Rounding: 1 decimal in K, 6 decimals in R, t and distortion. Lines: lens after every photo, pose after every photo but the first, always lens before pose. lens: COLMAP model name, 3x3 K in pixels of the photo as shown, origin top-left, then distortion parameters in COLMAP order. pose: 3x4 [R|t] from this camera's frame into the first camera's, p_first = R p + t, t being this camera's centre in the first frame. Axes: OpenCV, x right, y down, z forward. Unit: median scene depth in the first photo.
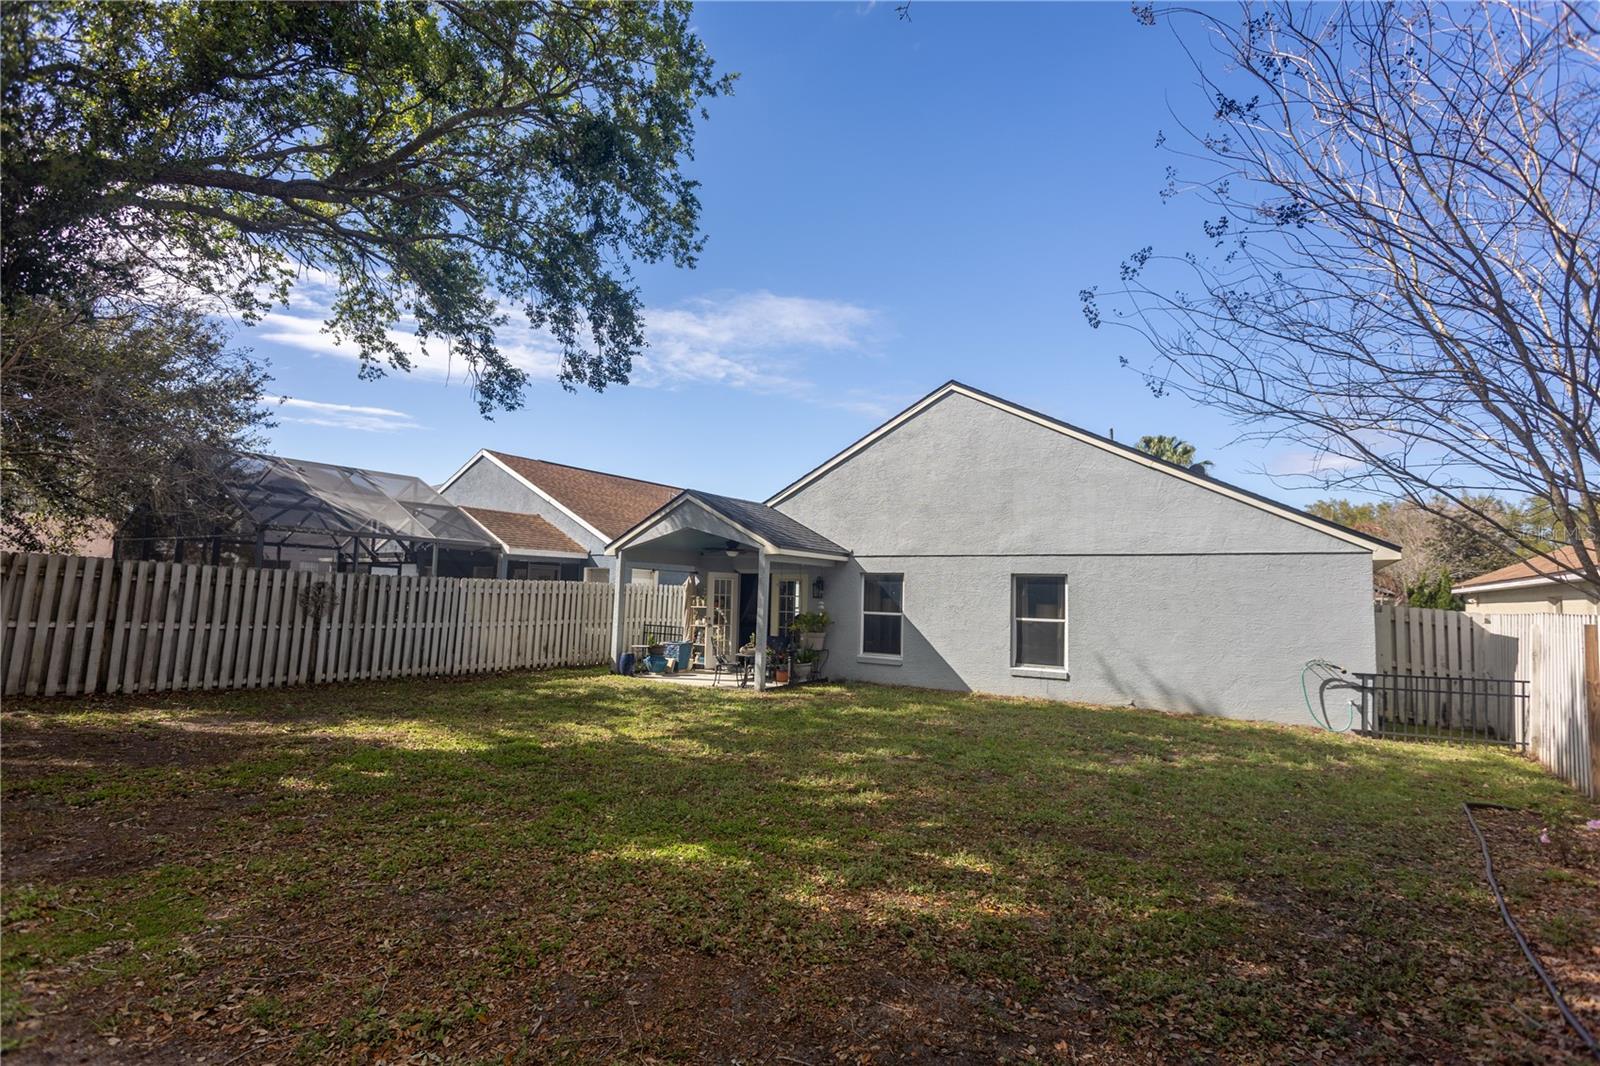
lens RADIAL K [[770.9, 0, 797.4], [0, 770.9, 536.7], [0, 0, 1]] dist [0.010570, 0.002587]
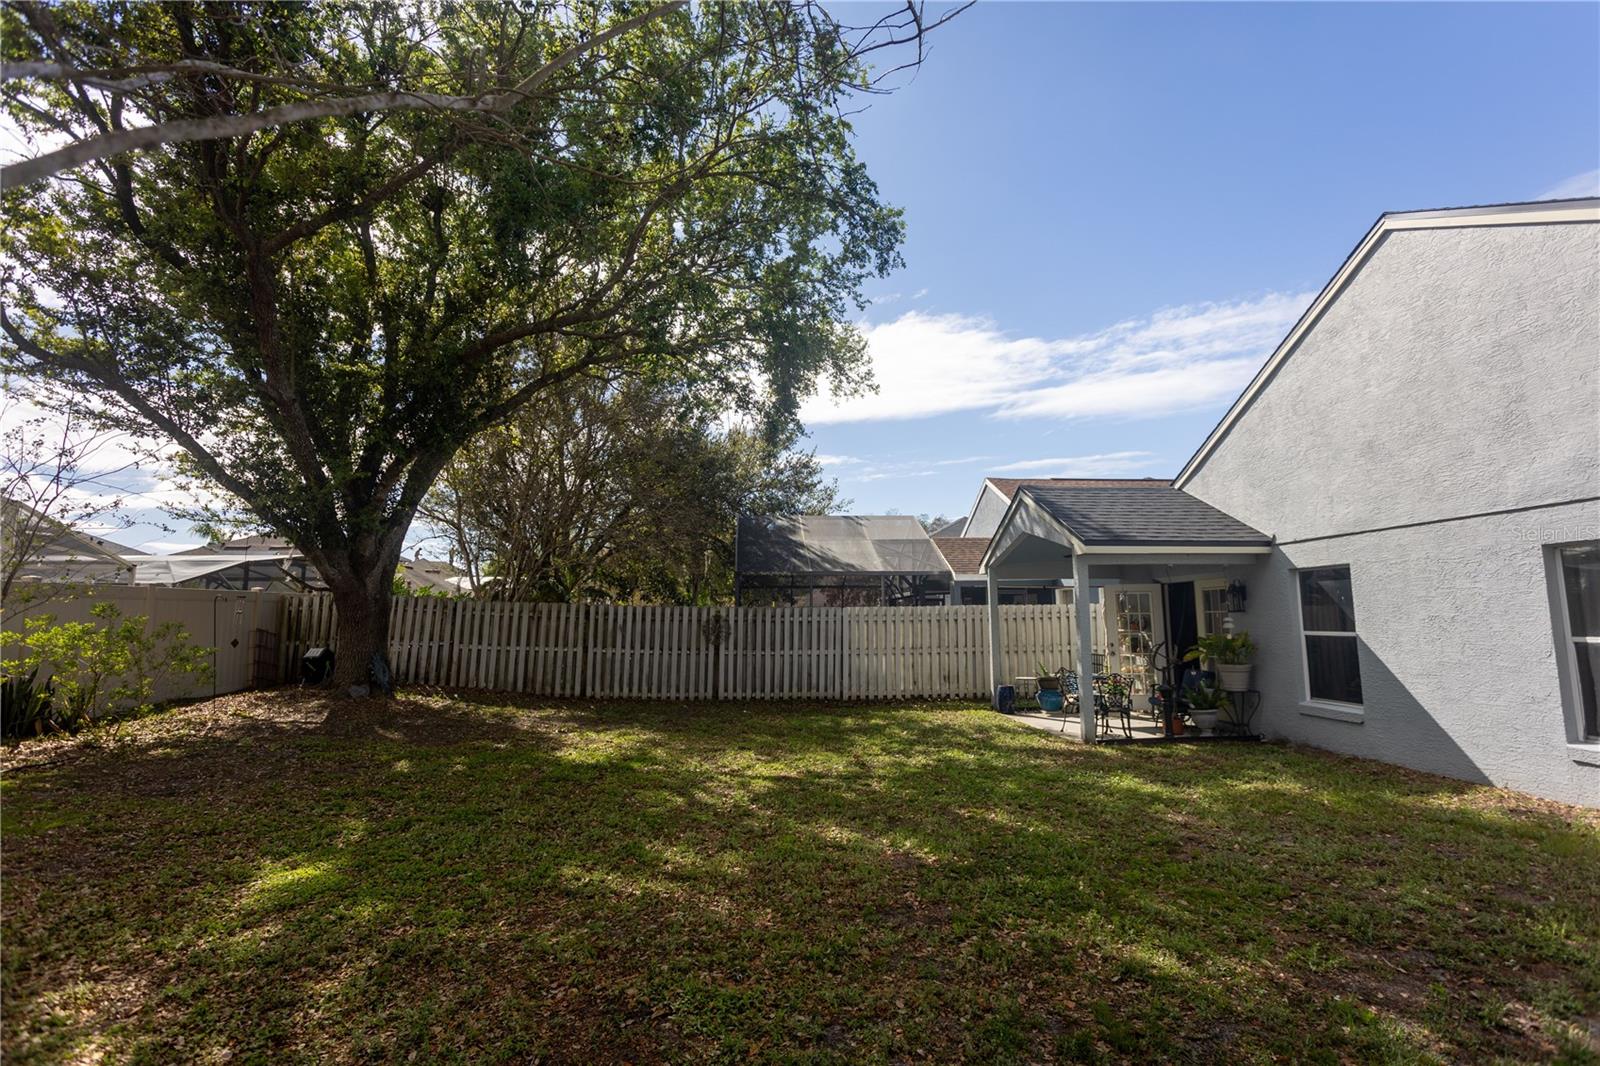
lens RADIAL K [[770.9, 0, 794.6], [0, 770.9, 526.7], [0, 0, 1]] dist [0.010570, 0.002587]
pose [[0.597350, -0.129300, -0.791488, 0.389085], [0.083738, 0.991579, -0.098790, 0.046121], [0.797597, -0.007265, 0.603147, 0.338537]]
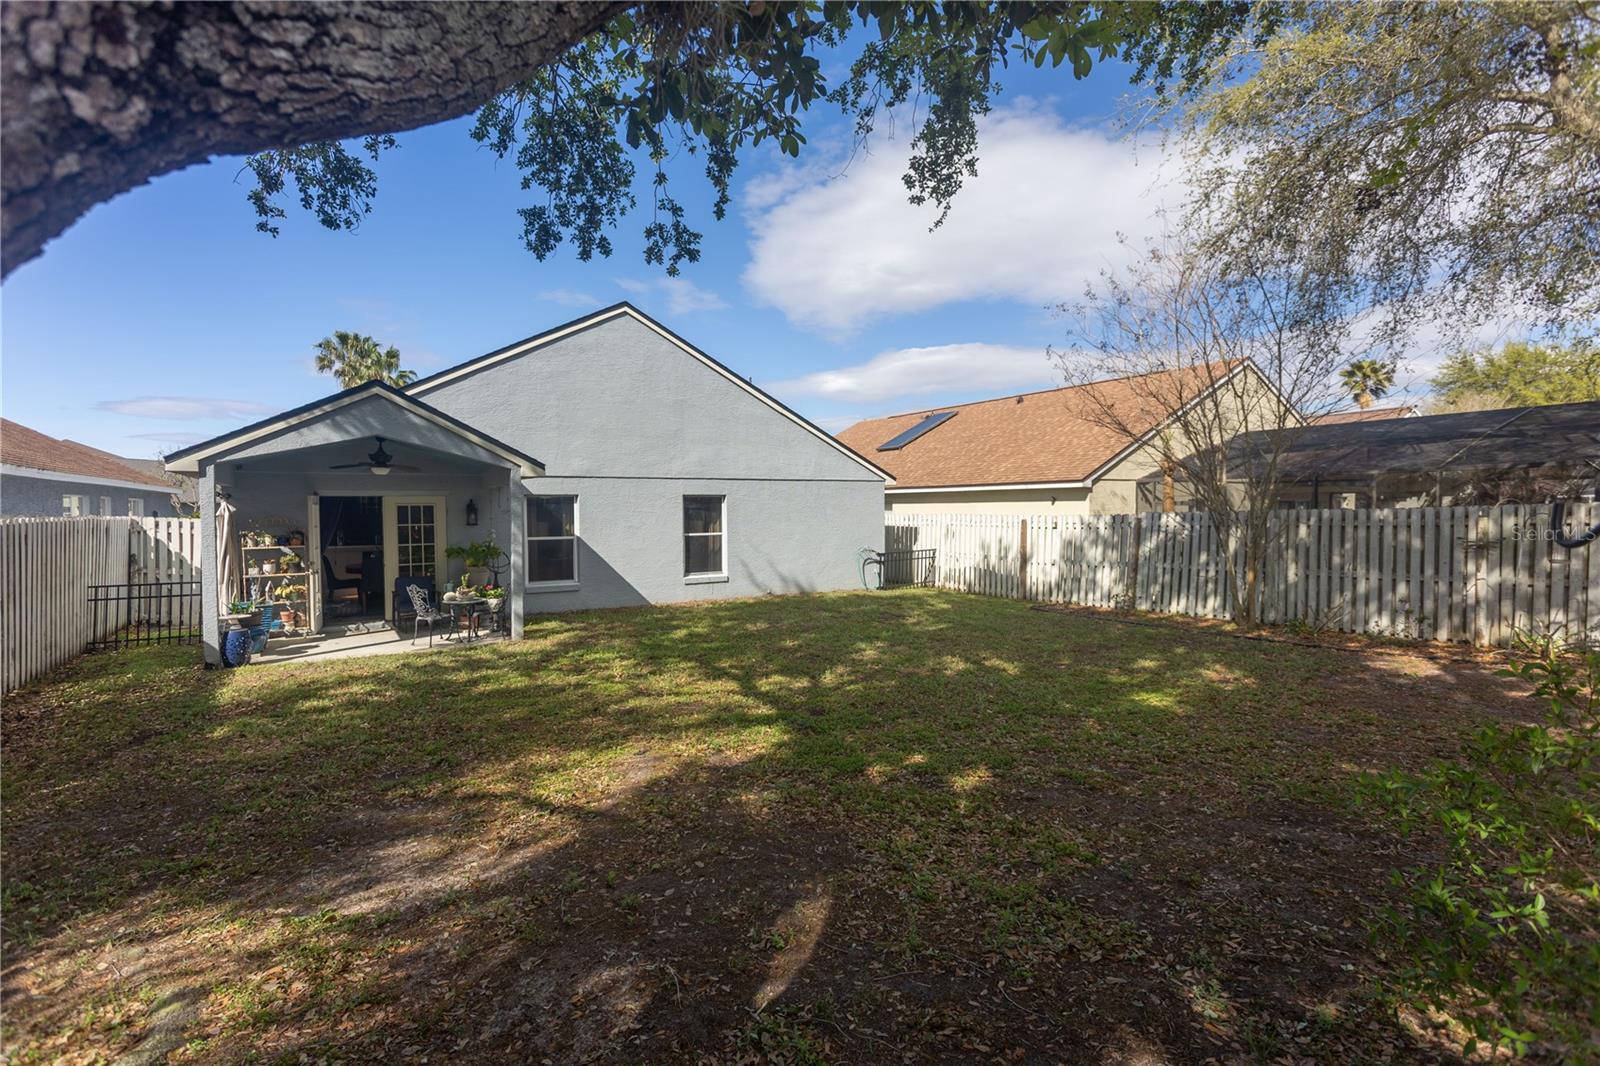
lens RADIAL K [[770.9, 0, 799.9], [0, 770.9, 530.5], [0, 0, 1]] dist [0.010570, 0.002587]
pose [[0.420800, -0.059626, 0.905192, -0.674242], [-0.052034, 0.994608, 0.089706, -0.010109], [-0.905660, -0.084849, 0.415428, 0.379850]]
